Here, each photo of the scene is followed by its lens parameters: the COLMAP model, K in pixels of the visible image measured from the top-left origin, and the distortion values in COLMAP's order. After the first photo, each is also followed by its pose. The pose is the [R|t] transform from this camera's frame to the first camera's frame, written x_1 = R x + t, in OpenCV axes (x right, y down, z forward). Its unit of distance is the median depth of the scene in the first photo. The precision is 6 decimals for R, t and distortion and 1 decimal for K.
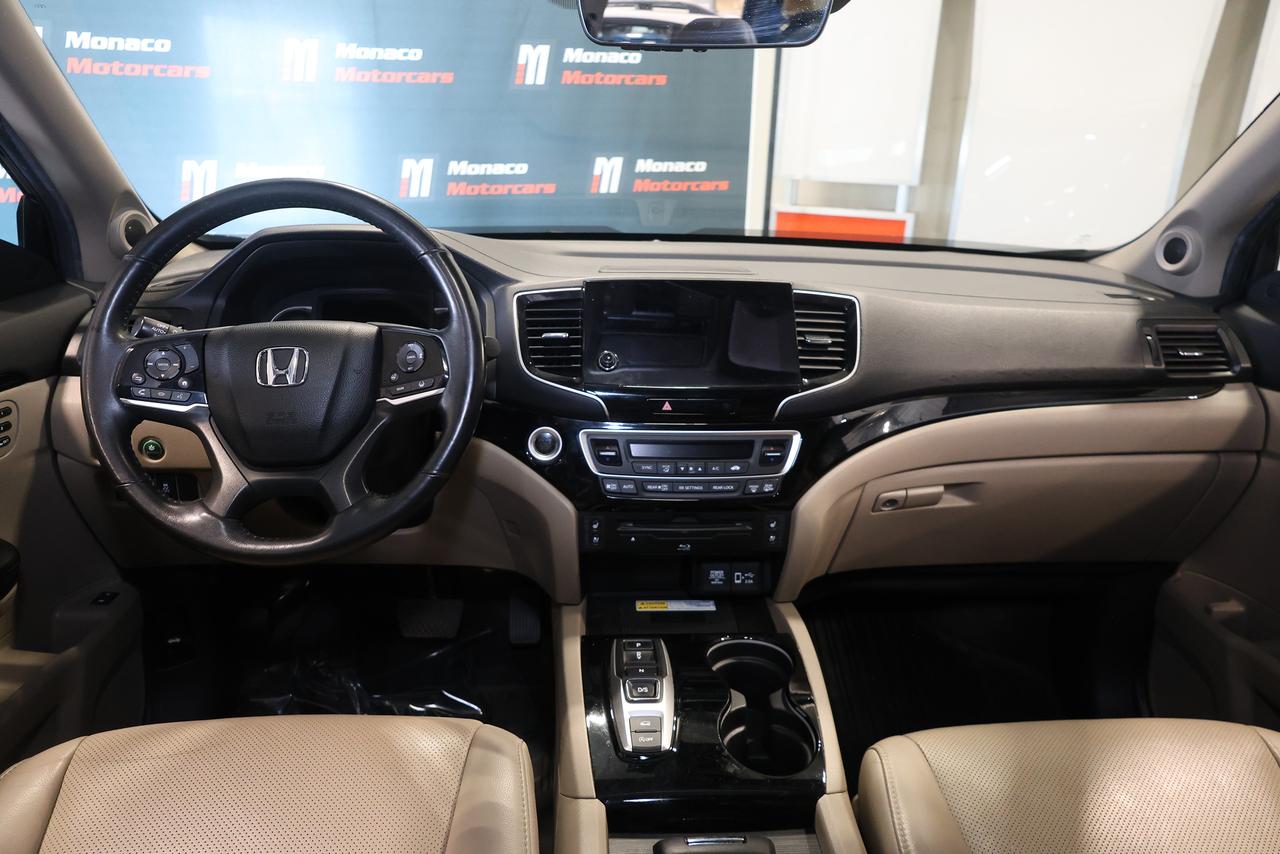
lens RADIAL K [[887.7, 0, 640.0], [0, 887.7, 427.0], [0, 0, 1]] dist [-0.007921, 0.009387]
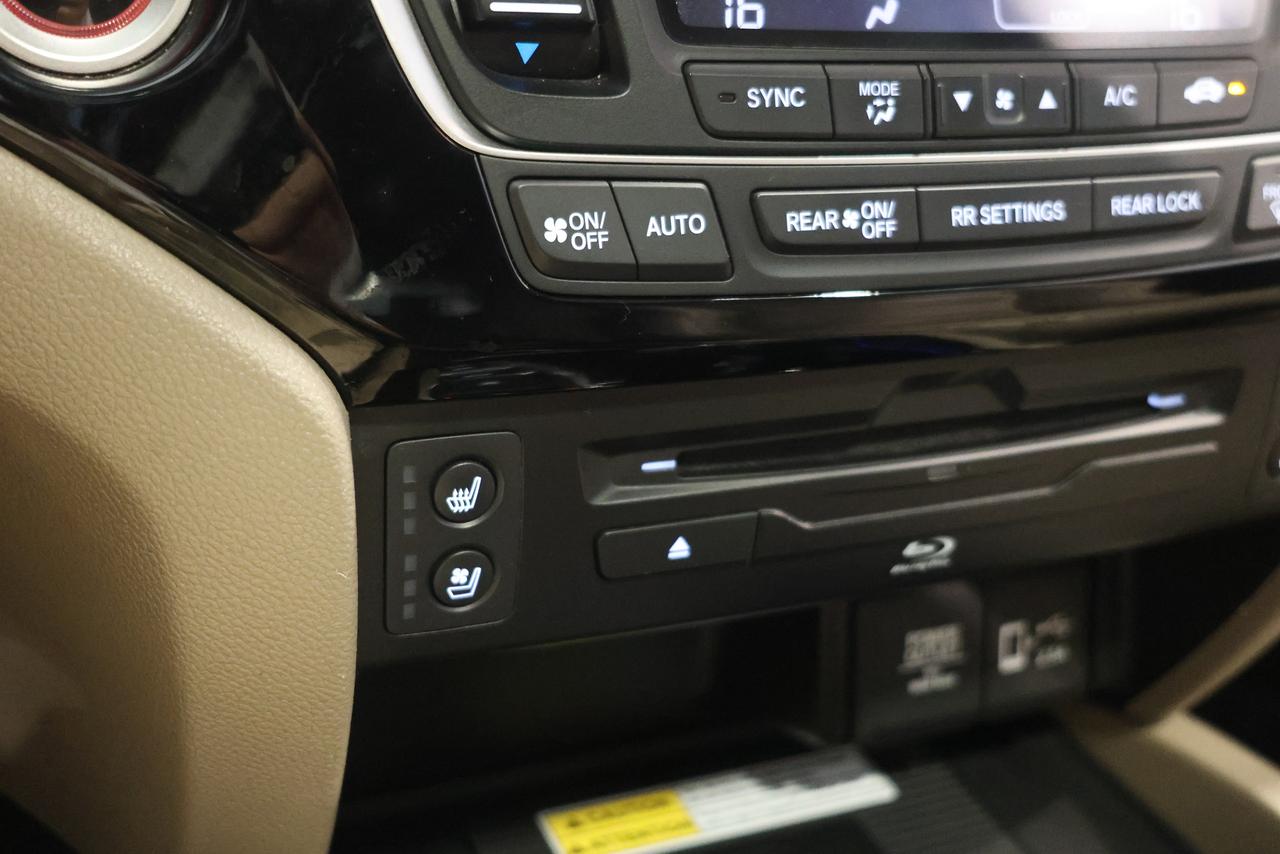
lens RADIAL K [[1558.9, 0, 640.0], [0, 1558.9, 427.0], [0, 0, 1]] dist [-0.009253, 0.048503]
pose [[0.930728, -0.099050, 0.352044, -0.115363], [0.058969, 0.990674, 0.122833, 0.066804], [-0.360928, -0.093564, 0.927888, 0.728579]]
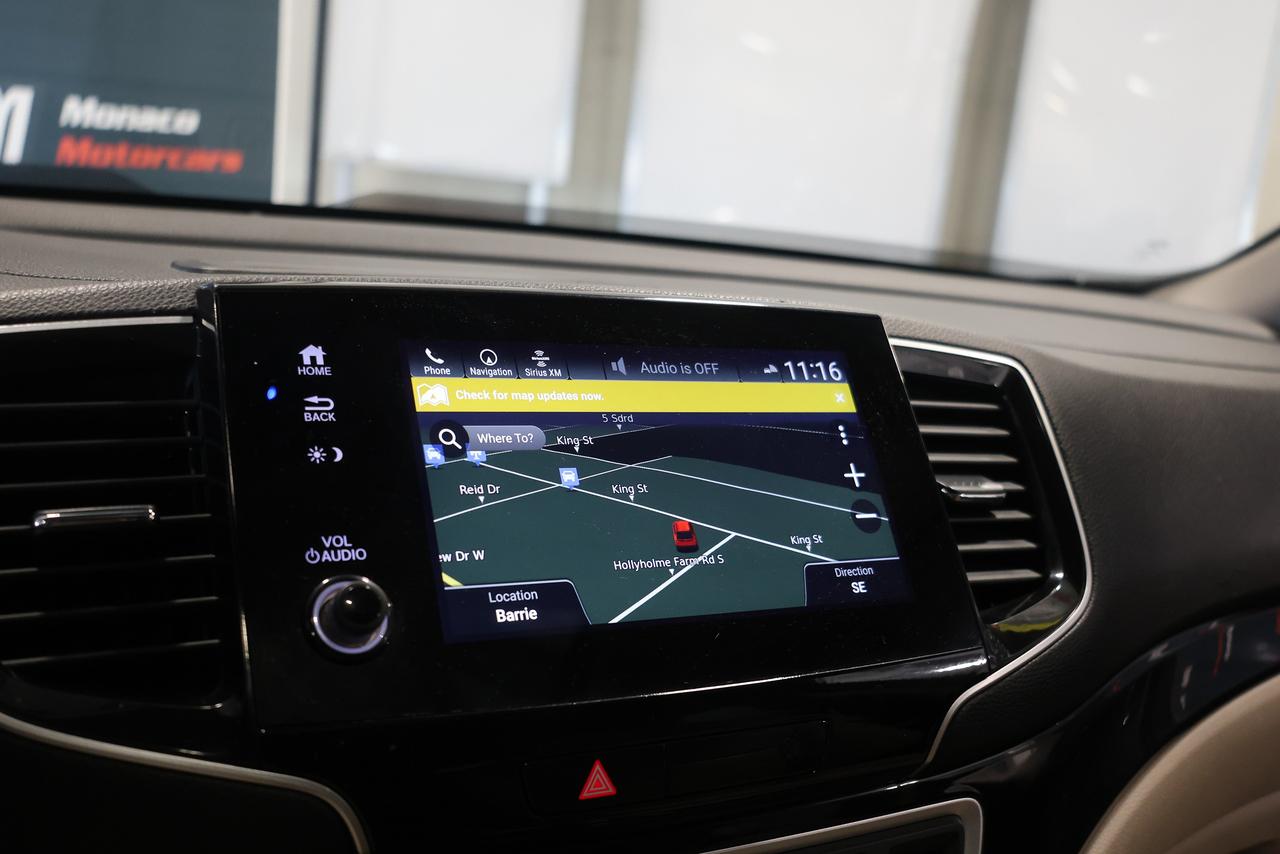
lens RADIAL K [[1309.9, 0, 629.1], [0, 1309.9, 439.9], [0, 0, 1]] dist [0.014980, 0.008241]
pose [[0.903908, -0.022150, 0.427152, -0.114709], [0.061362, 0.995043, -0.078251, -0.087441], [-0.423301, 0.096943, 0.900787, 0.630826]]
